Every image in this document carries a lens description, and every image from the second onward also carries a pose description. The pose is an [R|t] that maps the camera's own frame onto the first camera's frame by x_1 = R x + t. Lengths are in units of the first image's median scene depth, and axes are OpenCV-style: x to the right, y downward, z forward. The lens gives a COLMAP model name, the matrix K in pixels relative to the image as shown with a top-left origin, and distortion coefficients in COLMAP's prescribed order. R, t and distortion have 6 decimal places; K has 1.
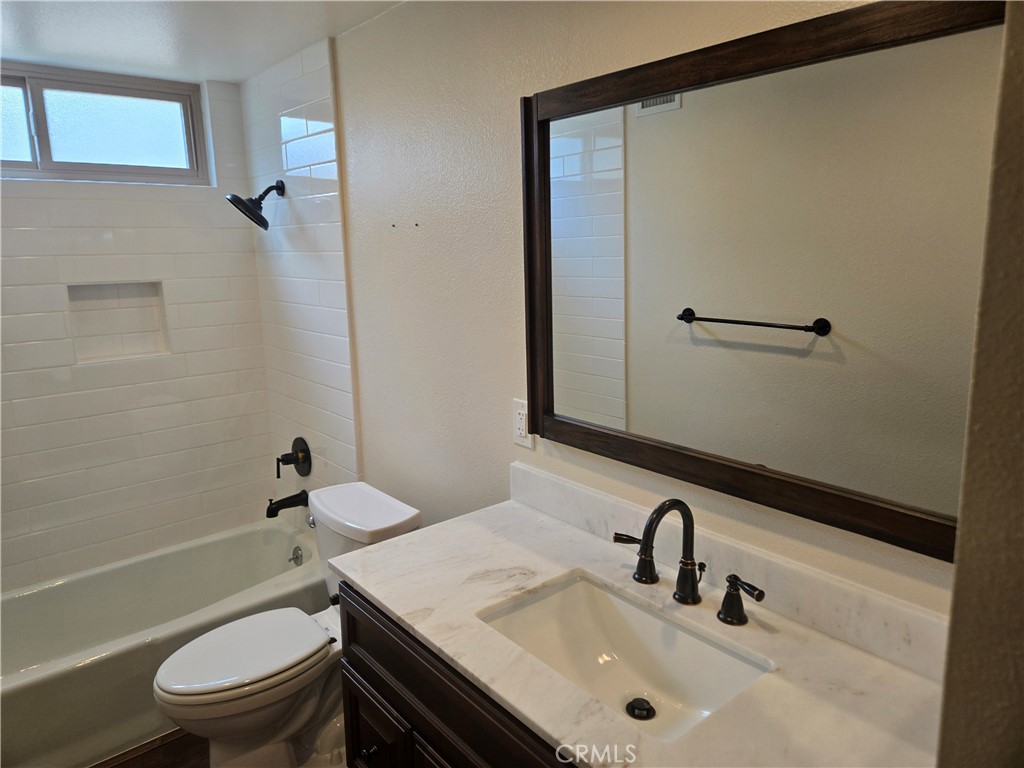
lens RADIAL K [[697.4, 0, 514.6], [0, 697.4, 379.4], [0, 0, 1]] dist [0.100453, -0.088768]
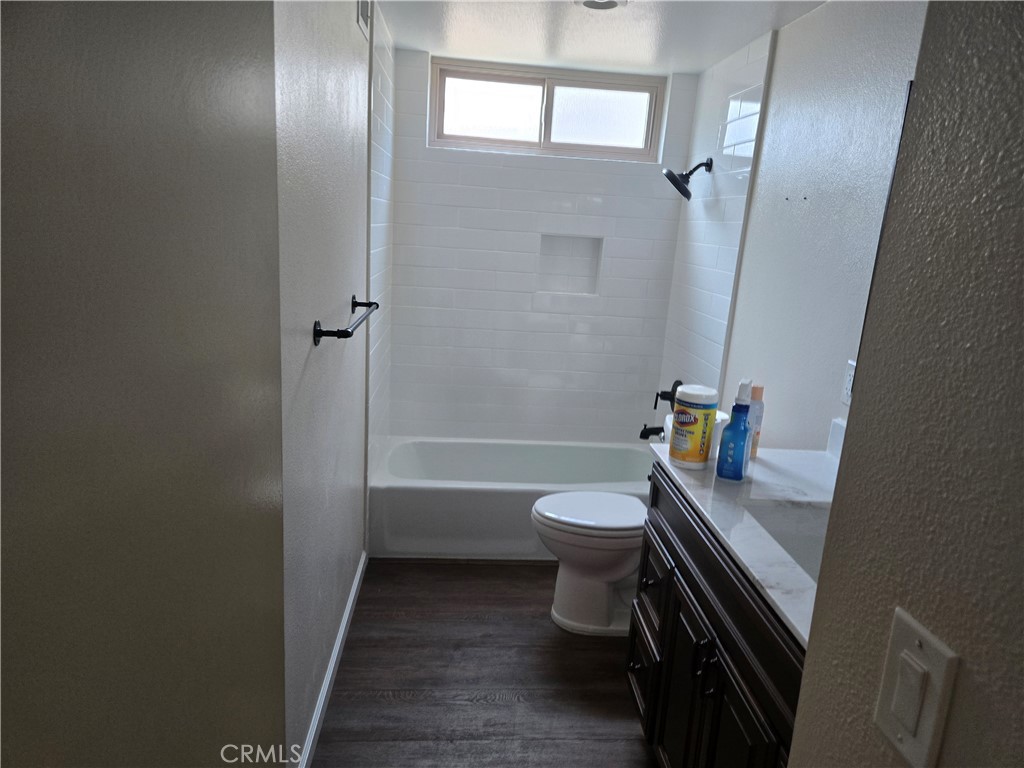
lens RADIAL K [[697.4, 0, 514.6], [0, 697.4, 379.4], [0, 0, 1]] dist [0.100453, -0.088768]
pose [[0.812500, 0.196478, -0.548853, 0.115424], [-0.181833, 0.979936, 0.081618, 0.036783], [0.553878, 0.033485, 0.831924, -0.124931]]
